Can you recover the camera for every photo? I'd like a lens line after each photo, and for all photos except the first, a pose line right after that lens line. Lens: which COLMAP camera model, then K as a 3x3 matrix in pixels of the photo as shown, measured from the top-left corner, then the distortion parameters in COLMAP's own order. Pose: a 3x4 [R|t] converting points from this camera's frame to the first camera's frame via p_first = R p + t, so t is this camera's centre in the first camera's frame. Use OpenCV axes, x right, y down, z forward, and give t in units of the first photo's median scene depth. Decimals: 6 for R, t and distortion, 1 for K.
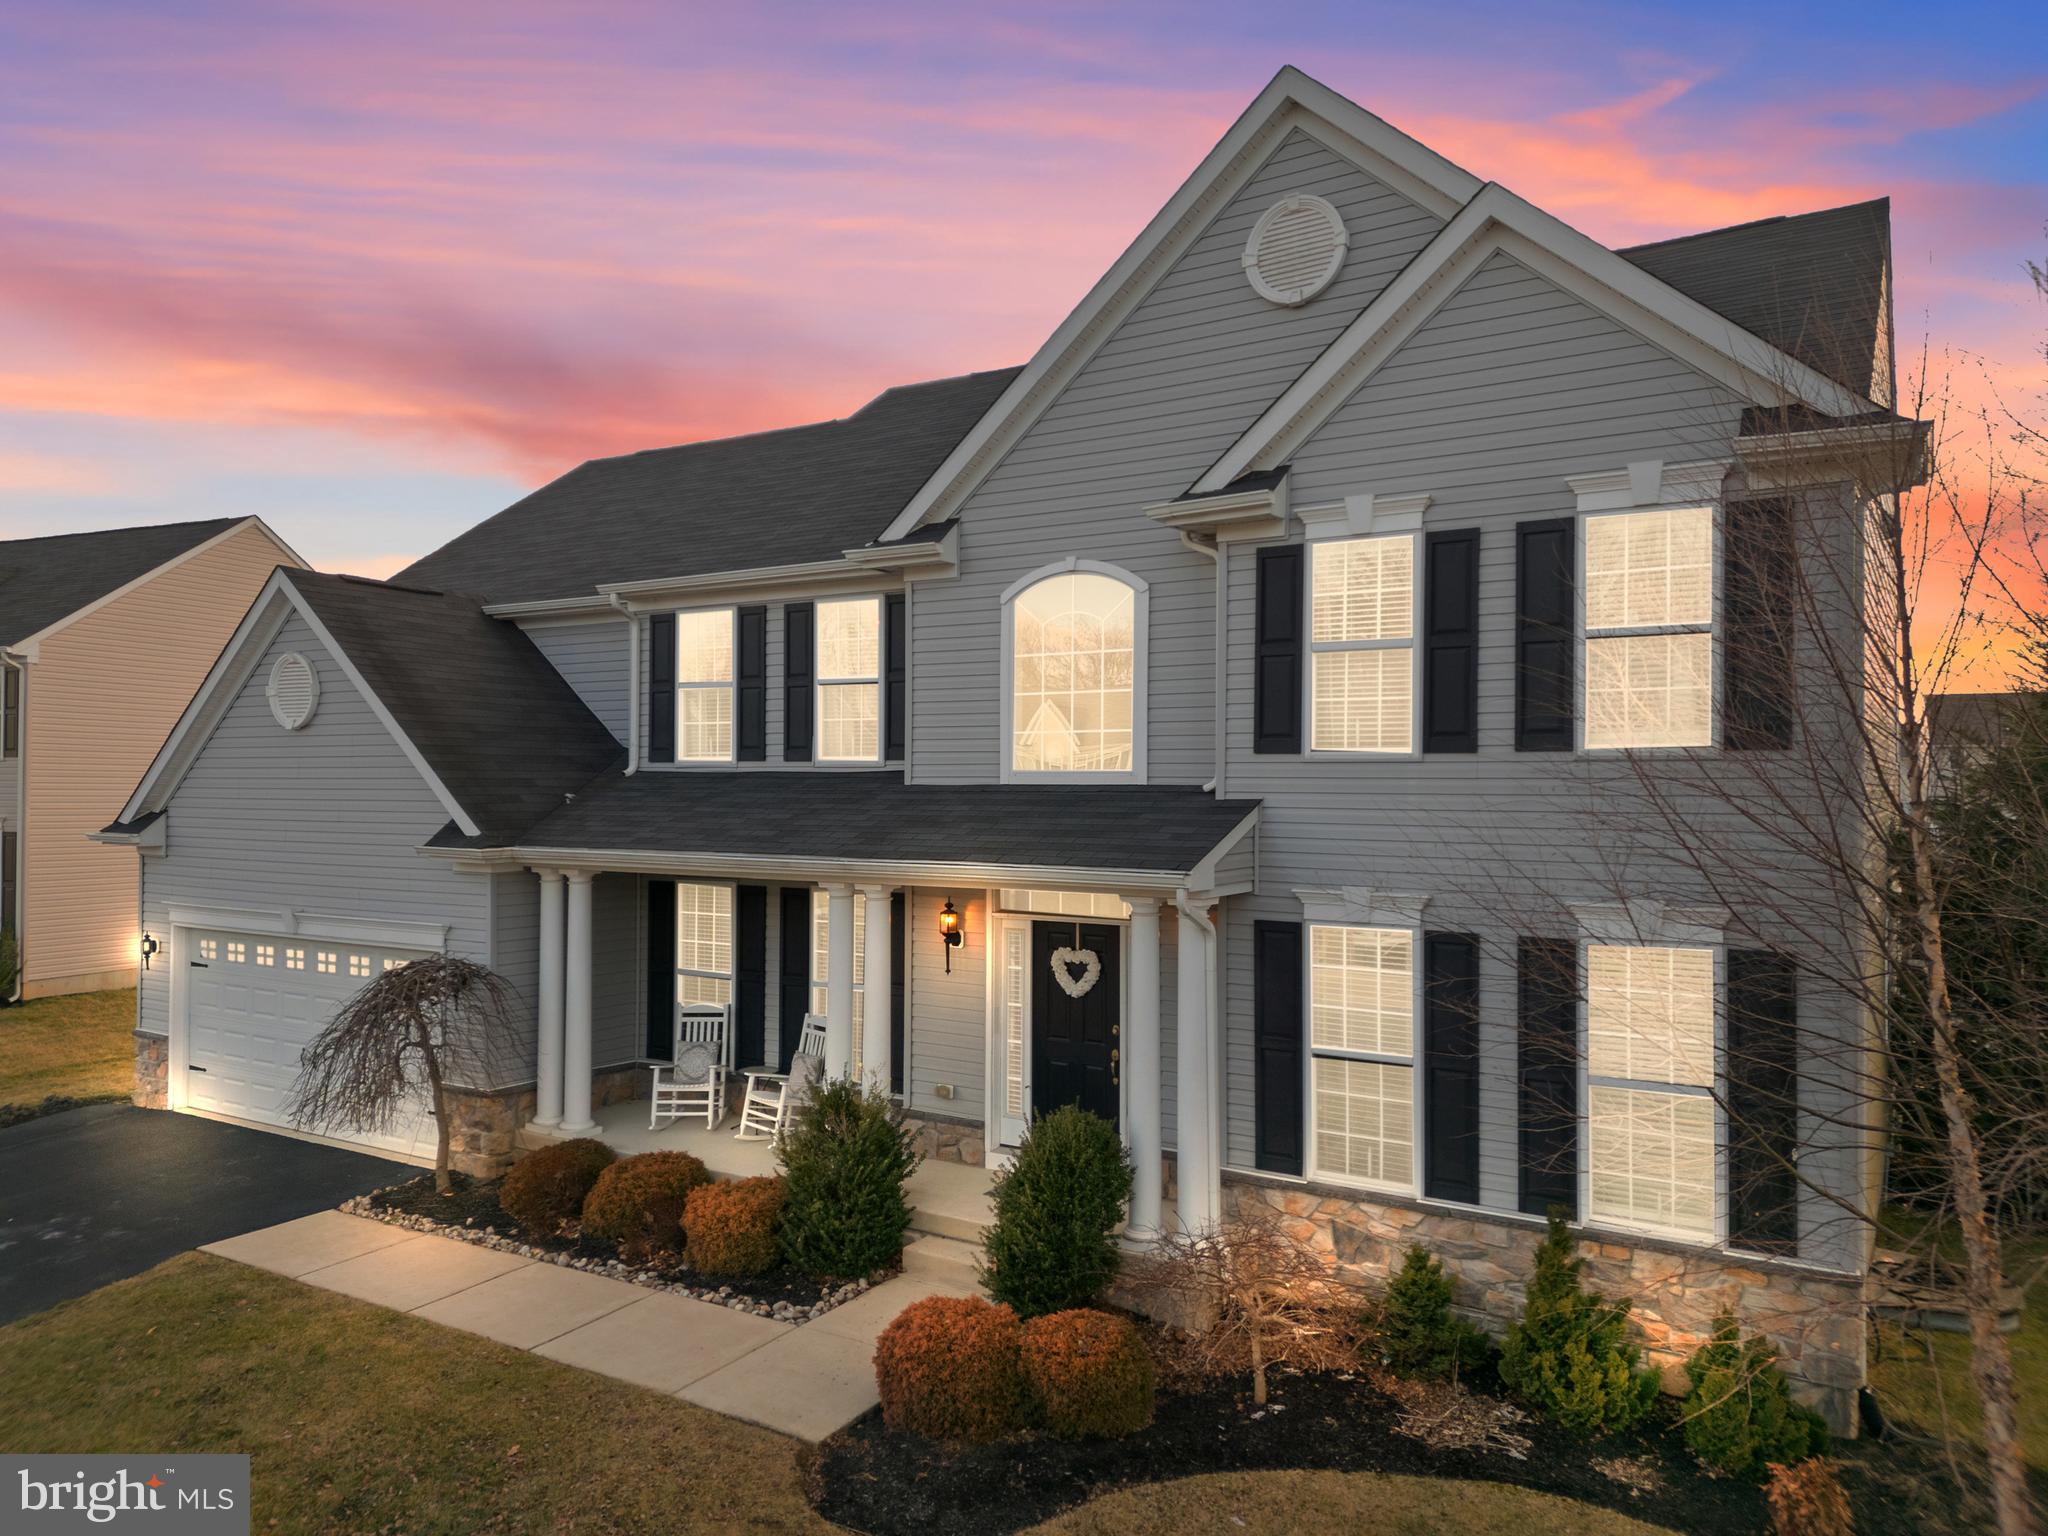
lens RADIAL K [[1376.1, 0, 1020.4], [0, 1376.1, 762.6], [0, 0, 1]] dist [0.067062, -0.063054]
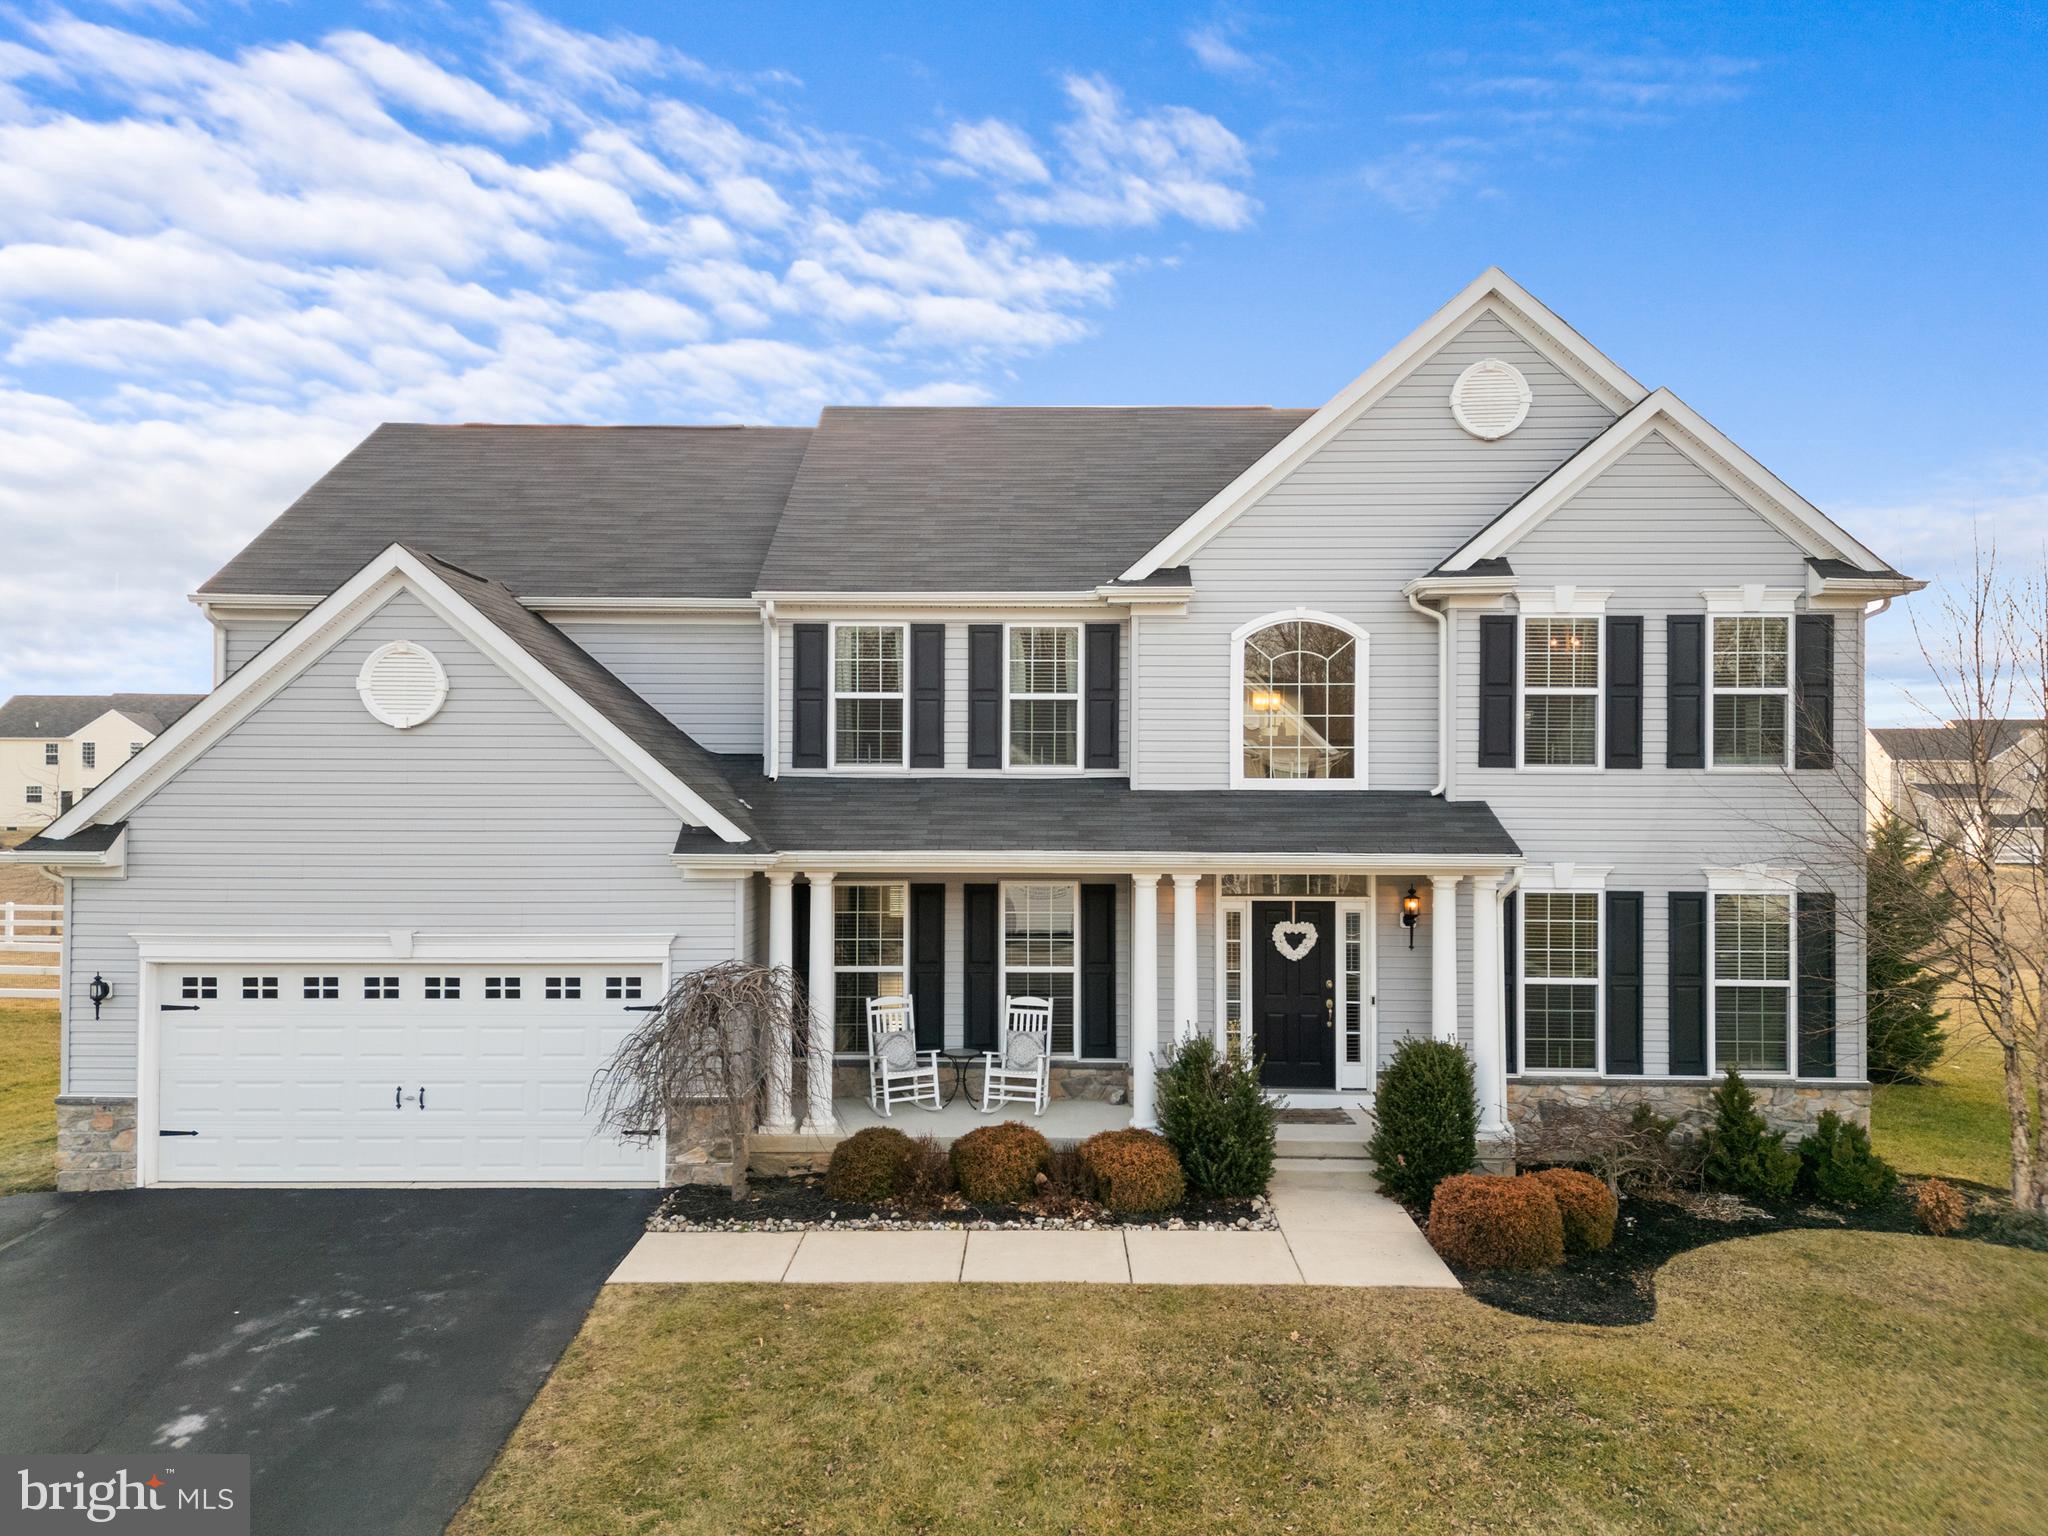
lens RADIAL K [[1376.1, 0, 1020.4], [0, 1376.1, 762.6], [0, 0, 1]] dist [0.067062, -0.063054]
pose [[0.862233, 0.008532, 0.506440, -0.884943], [-0.007984, 0.999963, -0.003253, -0.002954], [-0.506449, -0.001238, 0.862269, 0.052888]]
